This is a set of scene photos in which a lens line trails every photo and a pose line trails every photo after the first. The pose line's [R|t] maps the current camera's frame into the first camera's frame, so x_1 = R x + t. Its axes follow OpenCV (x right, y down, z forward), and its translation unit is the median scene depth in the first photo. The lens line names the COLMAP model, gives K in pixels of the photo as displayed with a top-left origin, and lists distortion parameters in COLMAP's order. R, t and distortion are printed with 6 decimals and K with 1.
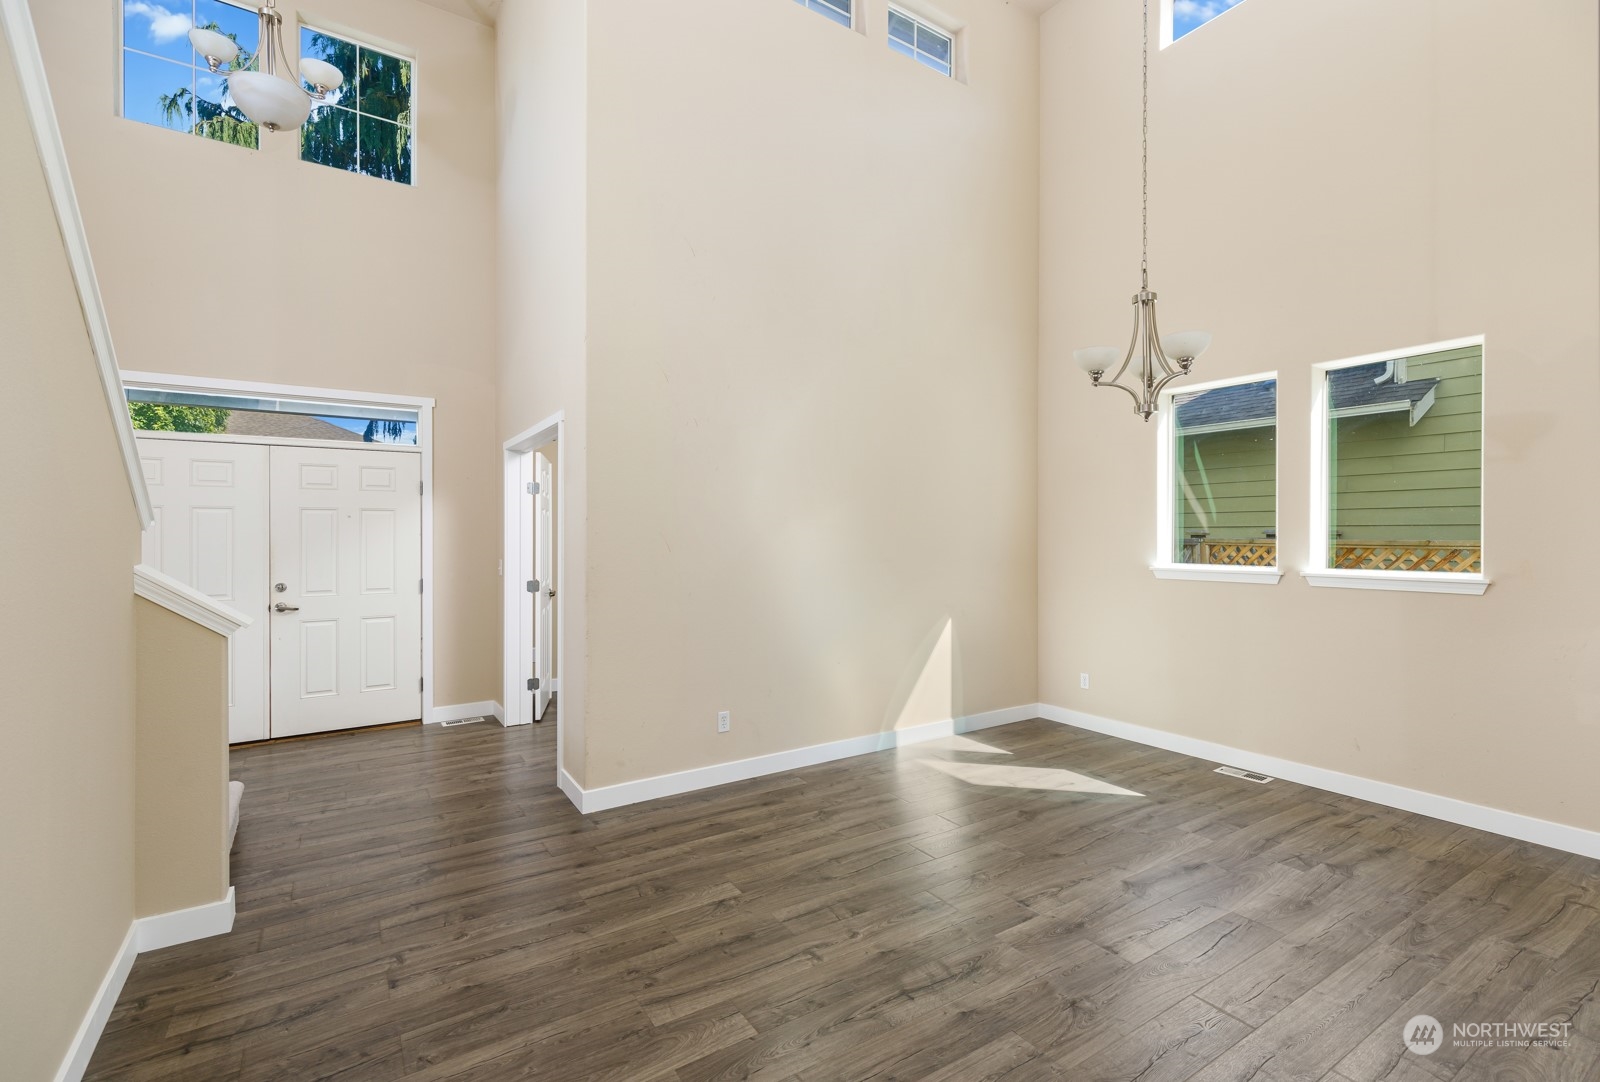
lens RADIAL K [[729.7, 0, 803.3], [0, 729.7, 532.5], [0, 0, 1]] dist [0.003411, -0.000169]
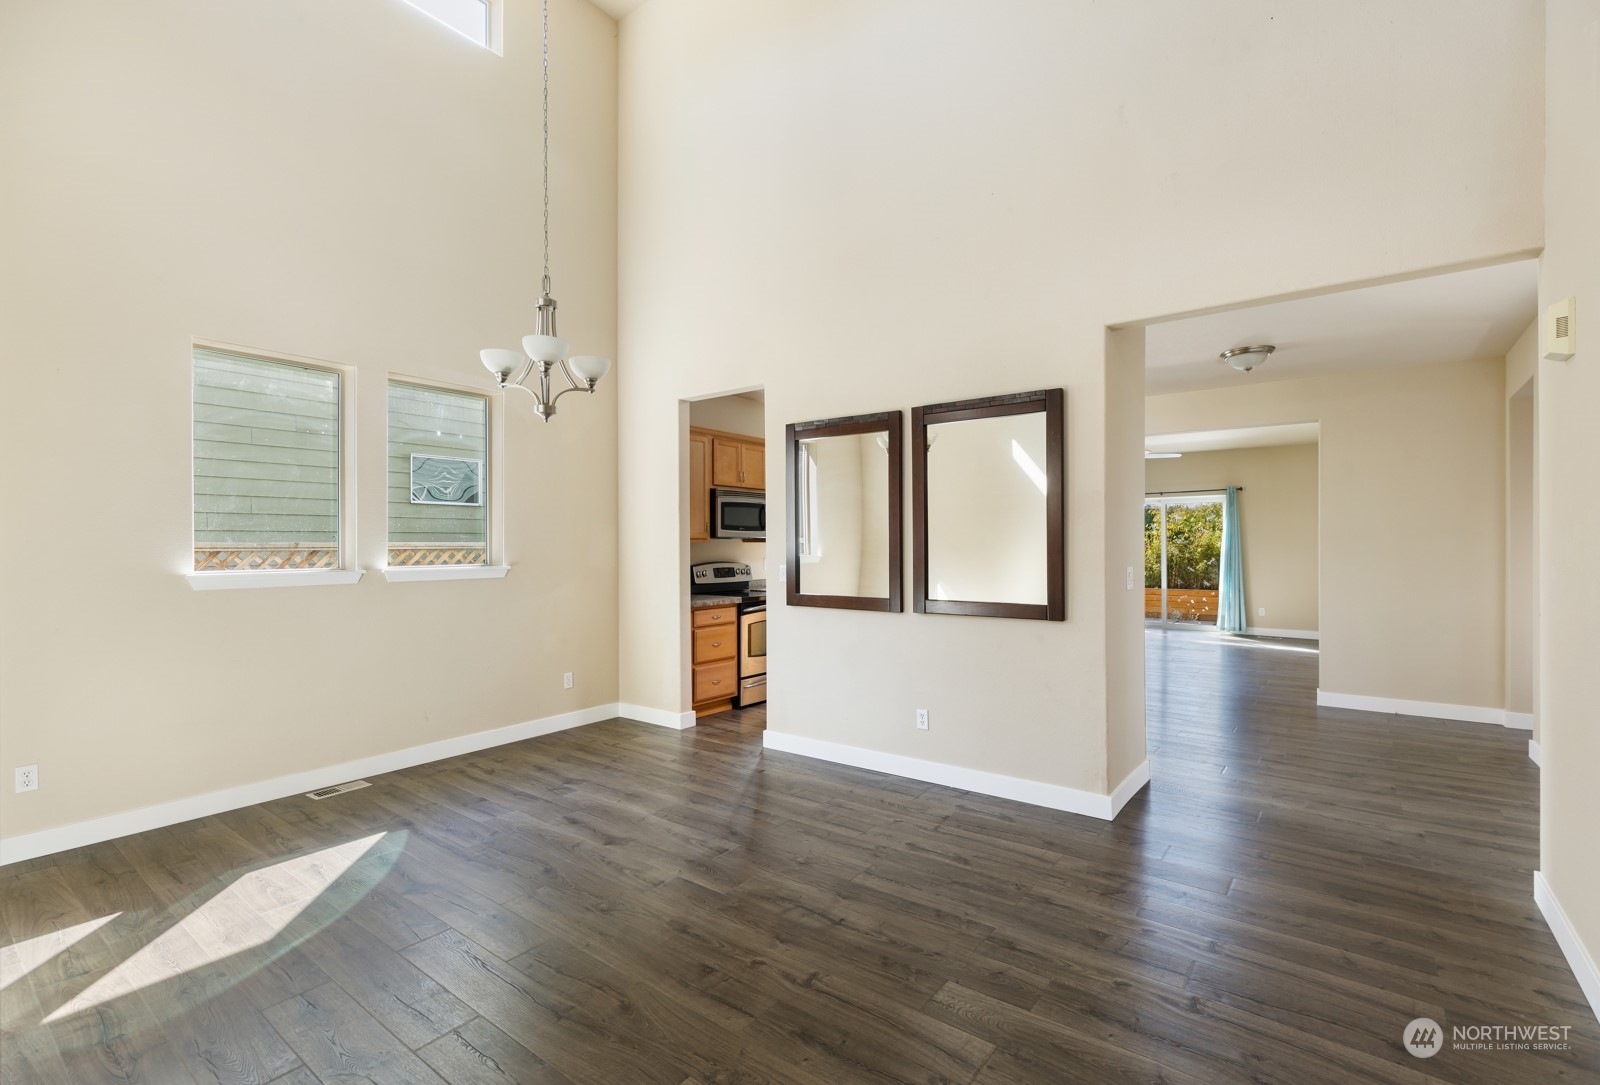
lens RADIAL K [[729.7, 0, 806.2], [0, 729.7, 545.5], [0, 0, 1]] dist [0.003411, -0.000169]
pose [[-0.343646, -0.000867, 0.939099, -0.579741], [0.003296, 0.999992, 0.002130, 0.019755], [-0.939093, 0.003828, -0.343641, 0.900766]]
